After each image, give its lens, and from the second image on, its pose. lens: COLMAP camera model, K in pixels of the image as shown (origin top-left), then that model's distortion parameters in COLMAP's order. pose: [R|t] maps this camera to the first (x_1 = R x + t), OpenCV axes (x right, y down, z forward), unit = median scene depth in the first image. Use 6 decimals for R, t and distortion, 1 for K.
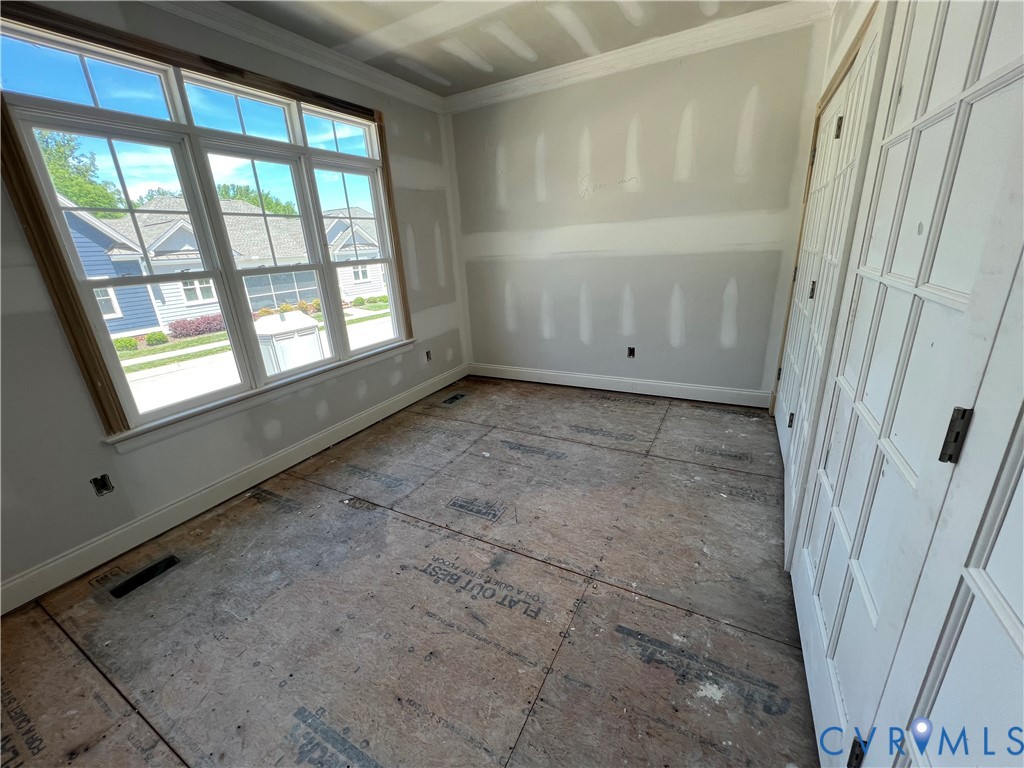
lens RADIAL K [[409.0, 0, 510.7], [0, 409.0, 381.4], [0, 0, 1]] dist [-0.002594, 0.000394]
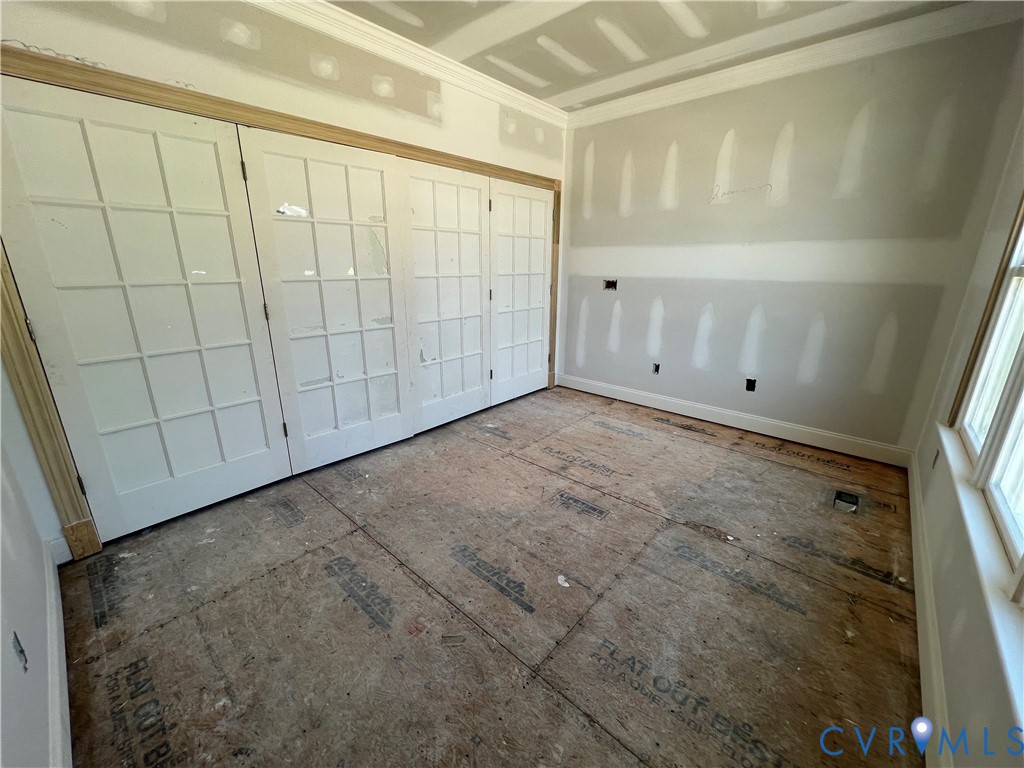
lens RADIAL K [[409.0, 0, 510.7], [0, 409.0, 381.4], [0, 0, 1]] dist [-0.002594, 0.000394]
pose [[-0.971177, -0.011630, 0.238075, -0.152099], [0.124798, 0.826158, 0.549443, -0.513471], [-0.203077, 0.563318, -0.800895, 1.601857]]
